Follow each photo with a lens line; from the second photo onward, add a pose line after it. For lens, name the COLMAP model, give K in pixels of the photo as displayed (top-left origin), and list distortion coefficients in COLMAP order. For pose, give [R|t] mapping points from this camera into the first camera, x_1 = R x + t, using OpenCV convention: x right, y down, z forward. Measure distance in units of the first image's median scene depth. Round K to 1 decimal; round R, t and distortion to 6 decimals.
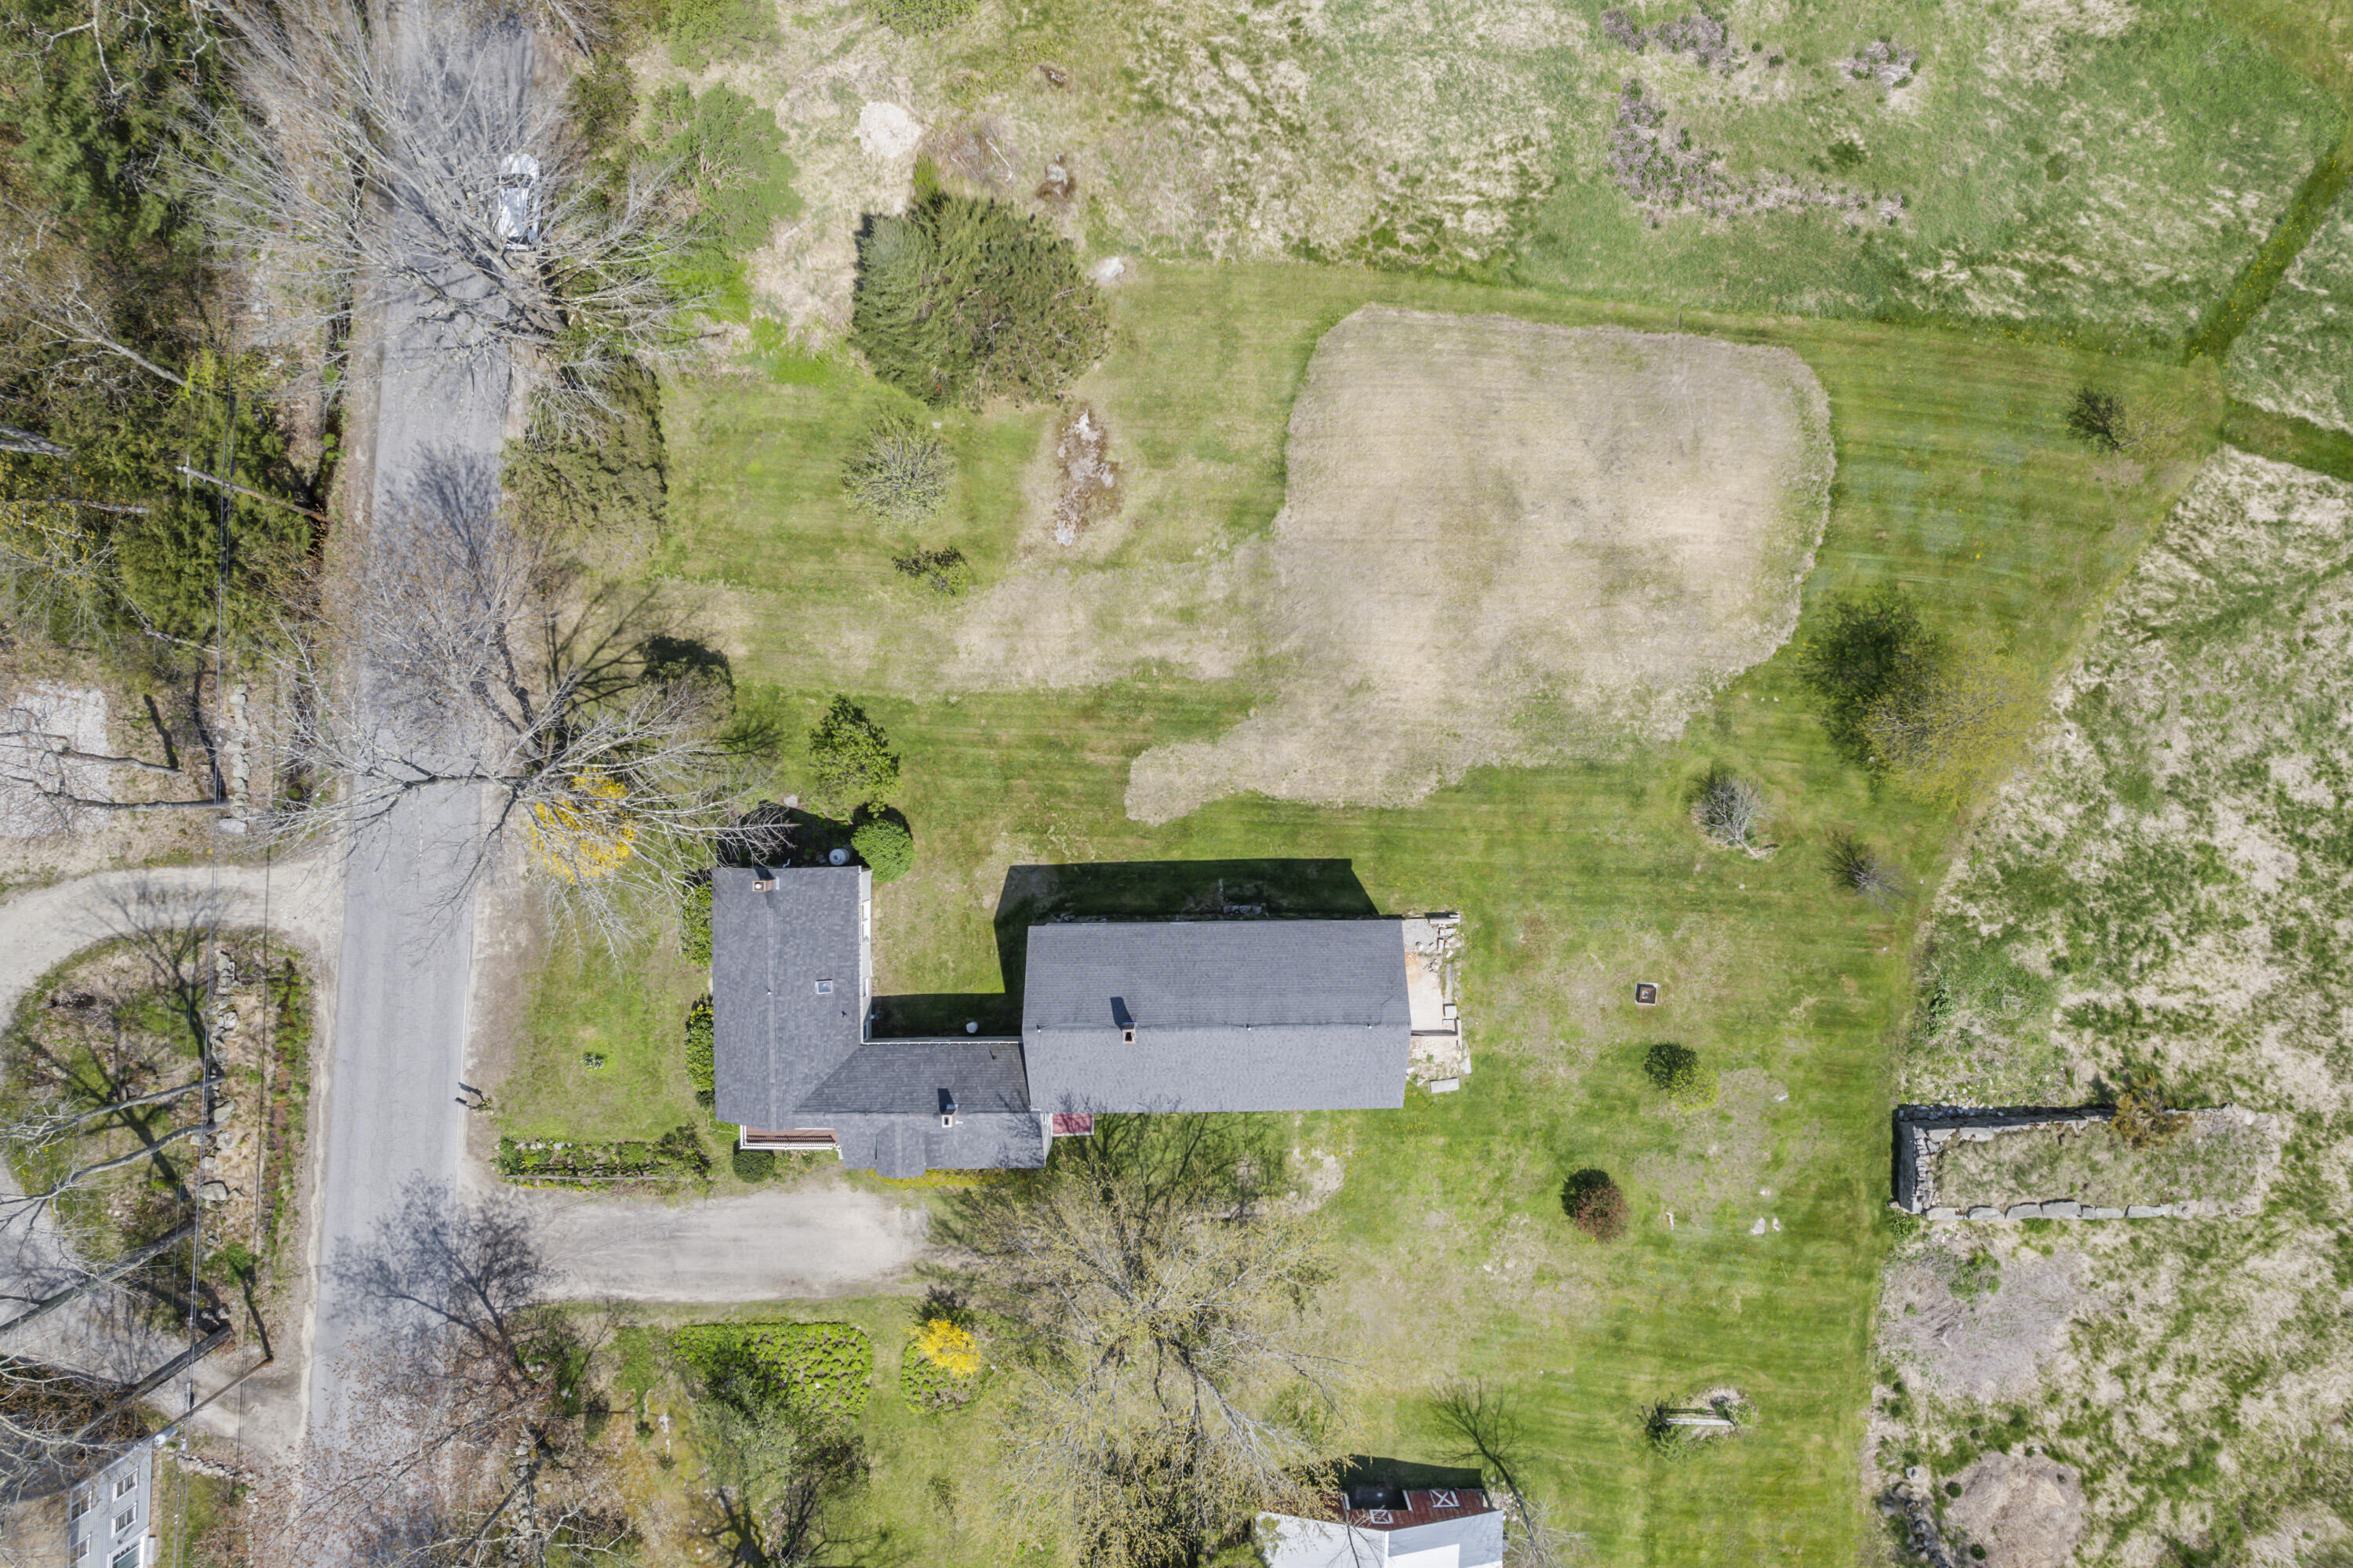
lens RADIAL K [[1514.5, 0, 1192.1], [0, 1514.5, 776.0], [0, 0, 1]] dist [-0.073597, 0.061657]
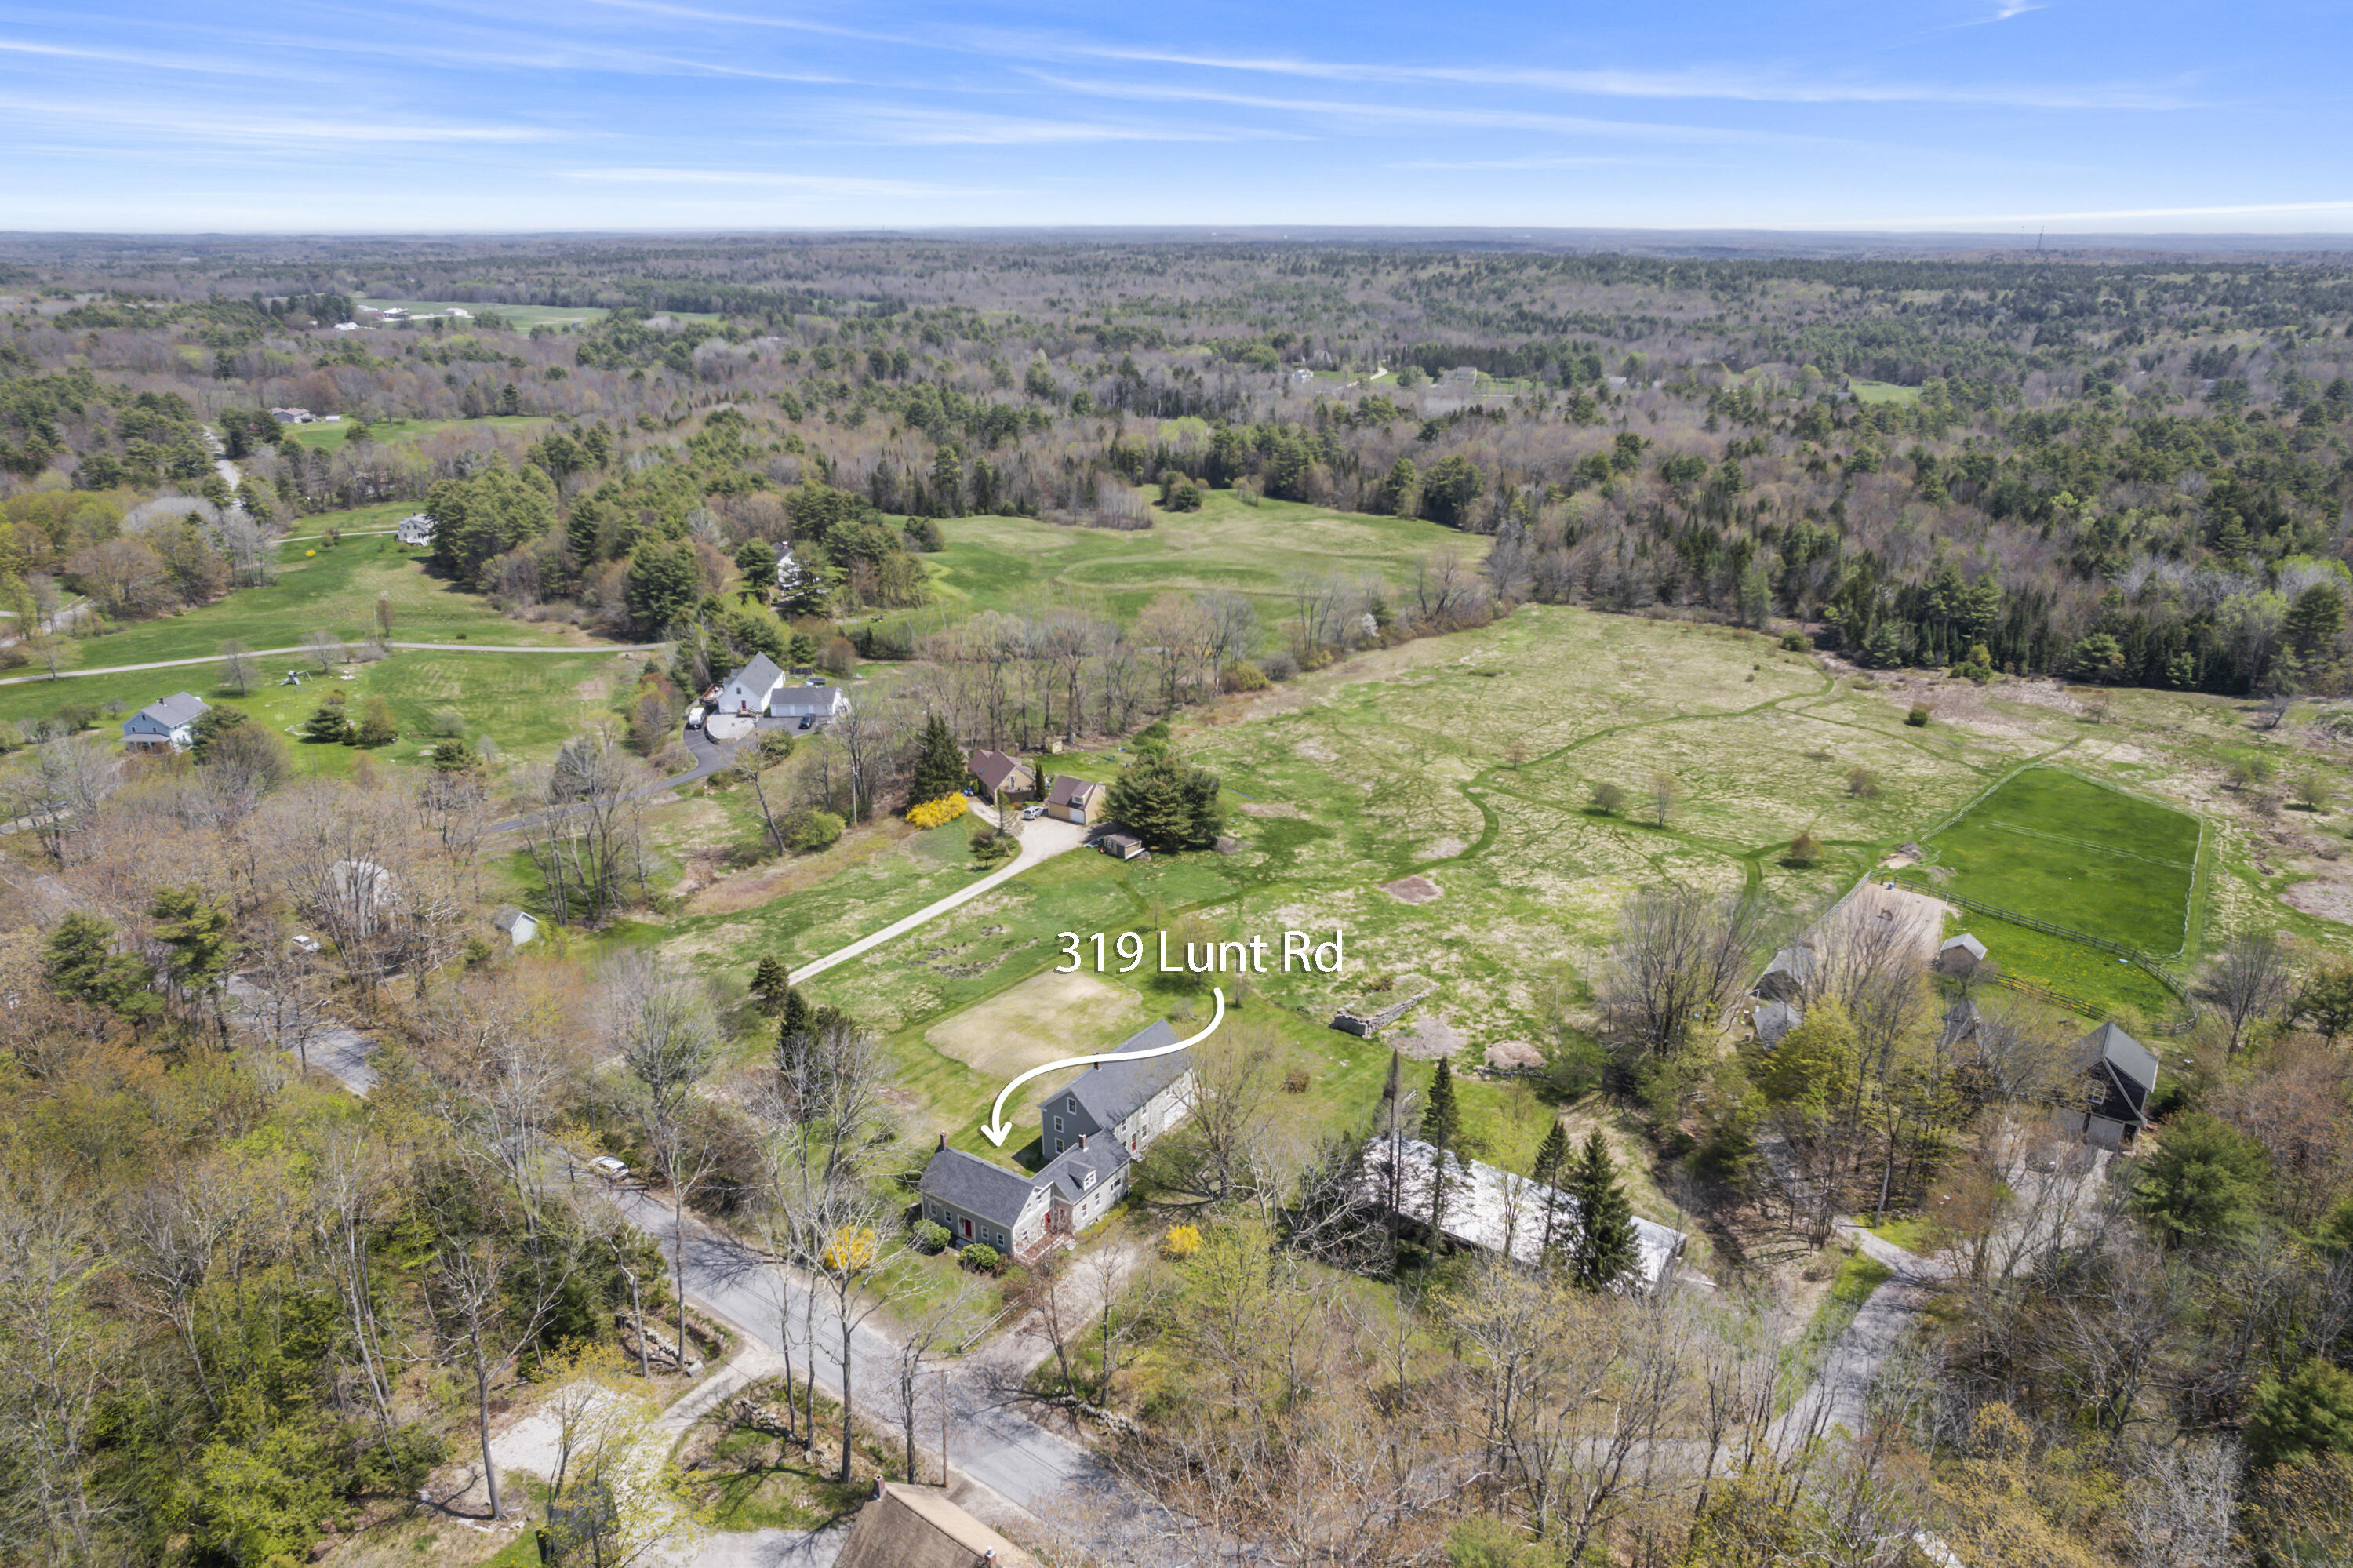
lens RADIAL K [[1514.5, 0, 1183.2], [0, 1514.5, 793.2], [0, 0, 1]] dist [-0.073597, 0.061657]
pose [[0.557810, -0.292979, 0.776538, -1.436298], [0.829931, 0.187988, -0.525238, 1.238870], [0.007904, 0.937456, 0.348014, -0.194732]]
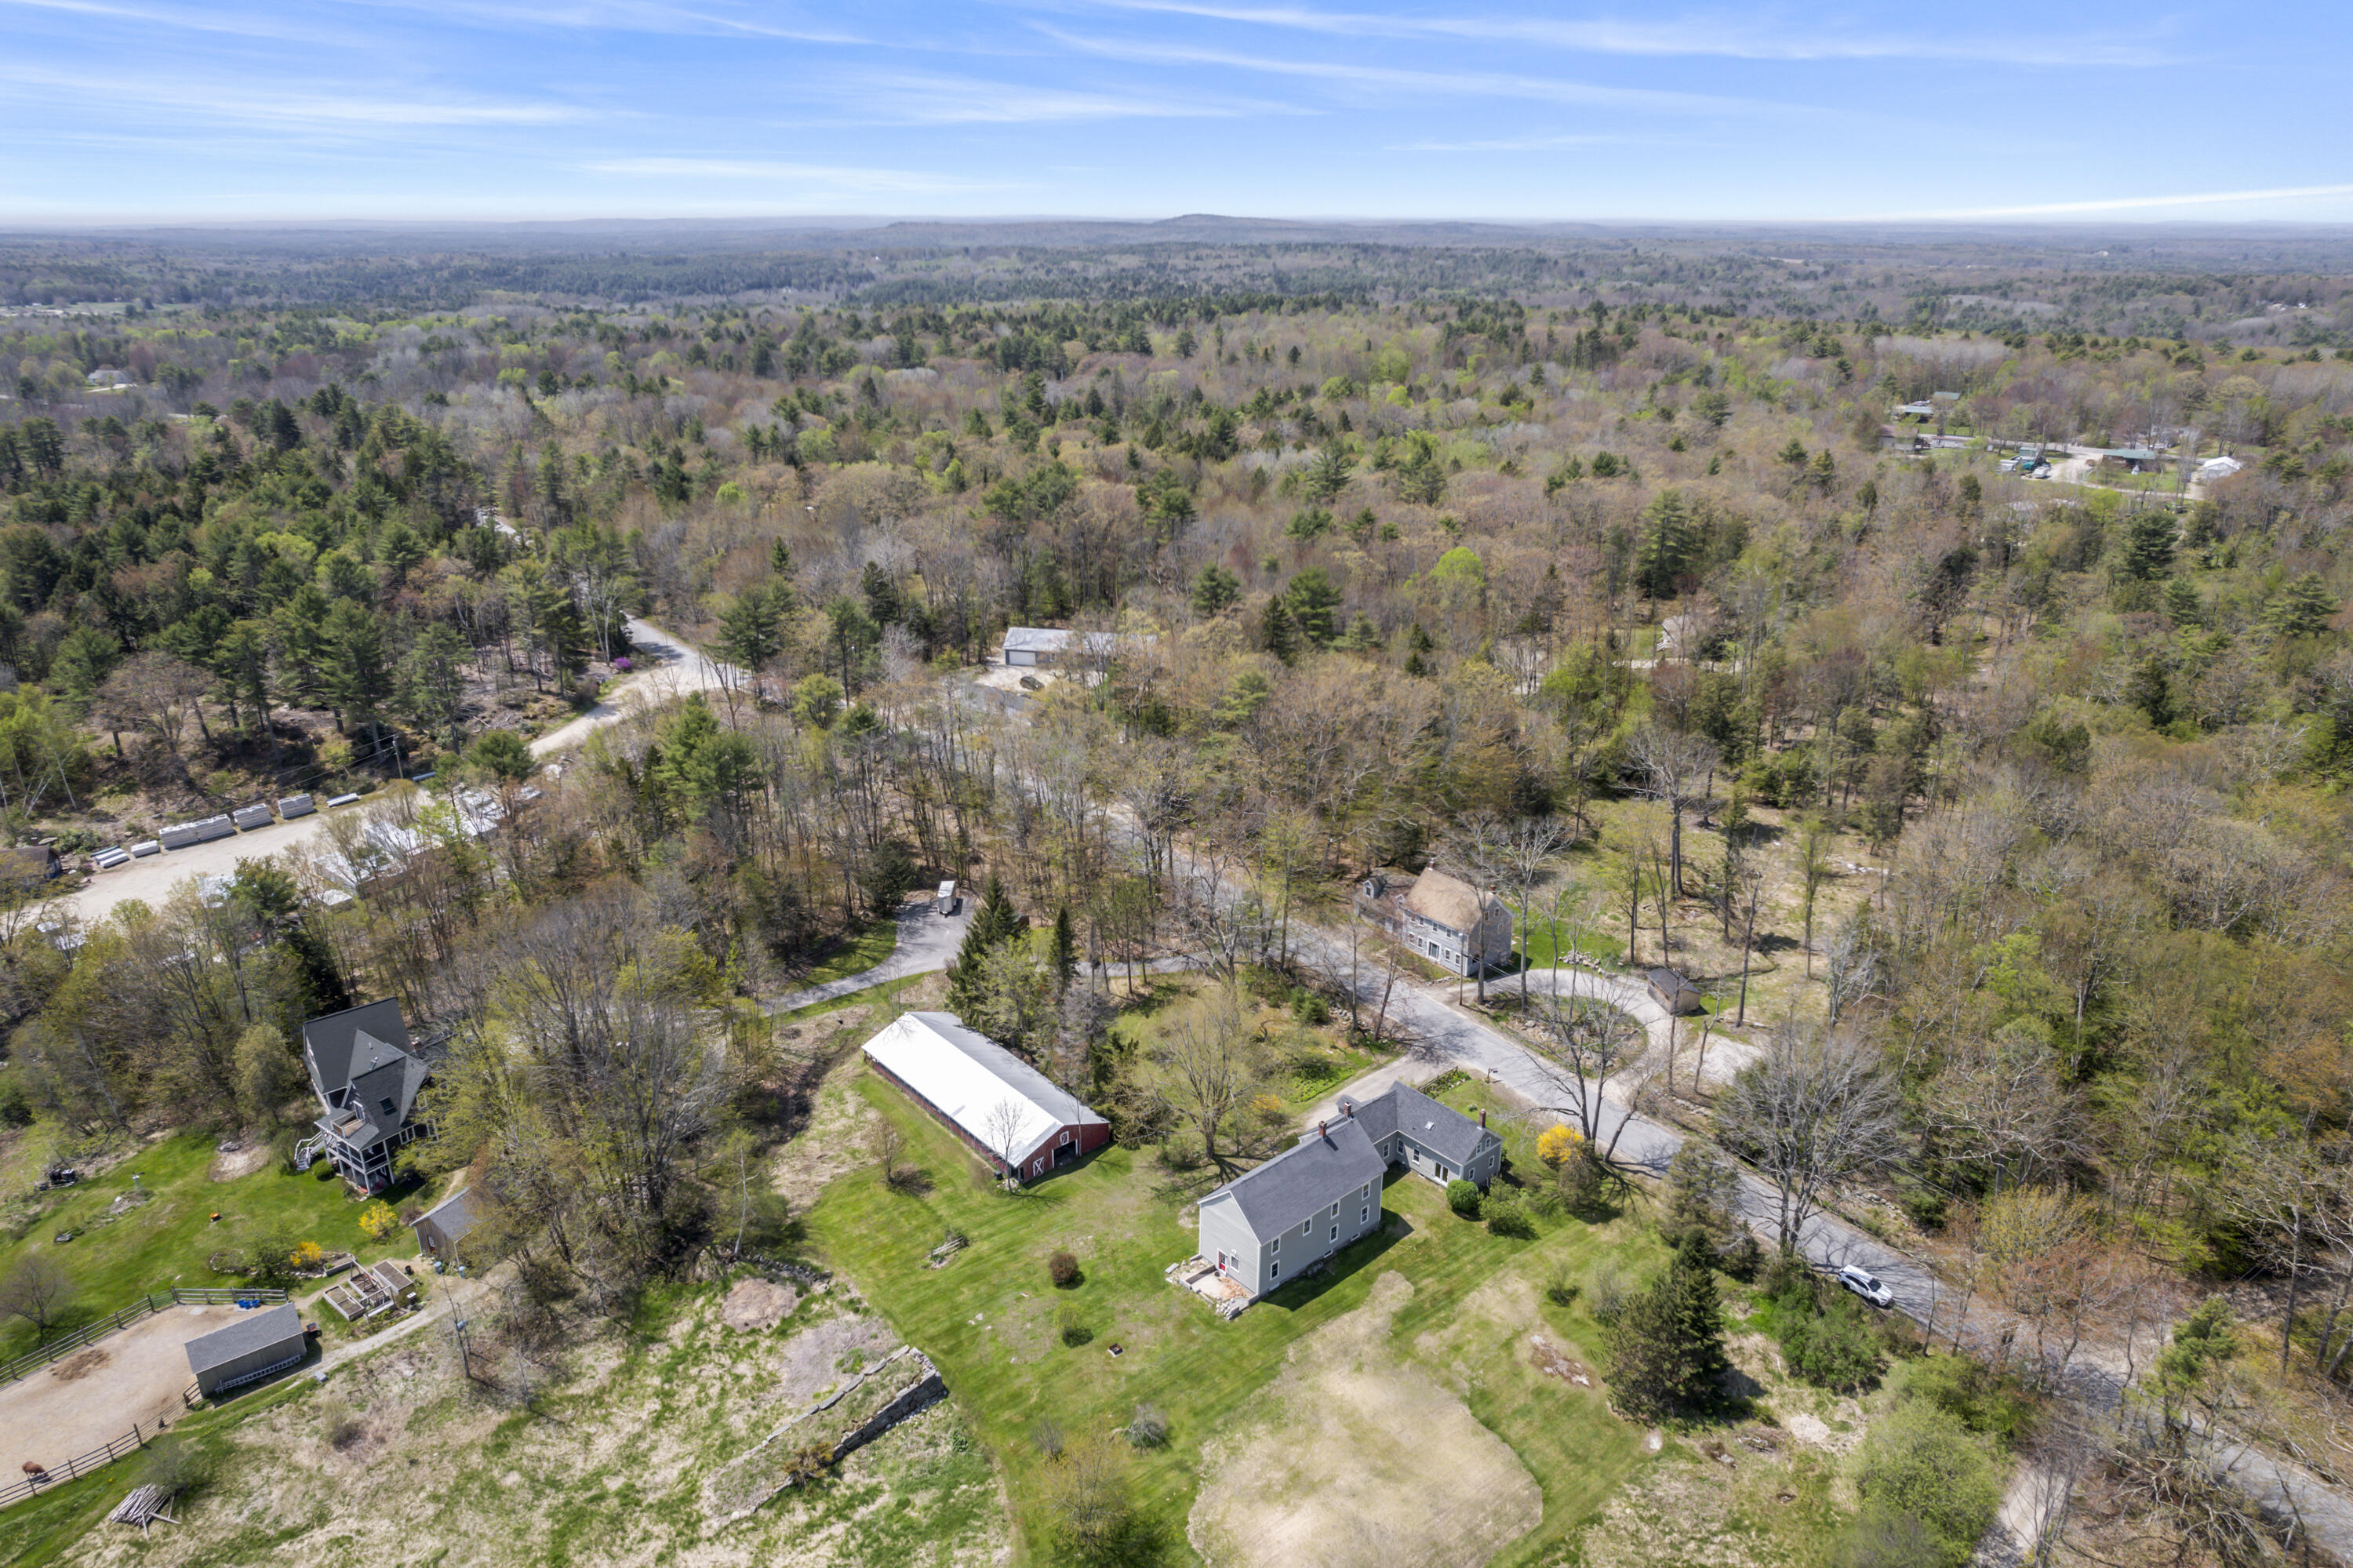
lens RADIAL K [[1514.5, 0, 1176.7], [0, 1514.5, 794.0], [0, 0, 1]] dist [-0.073597, 0.061657]
pose [[-0.754258, 0.238117, -0.611879, 1.148734], [-0.656548, -0.282519, 0.699377, -0.924354], [-0.006334, 0.929238, 0.369428, -0.235627]]
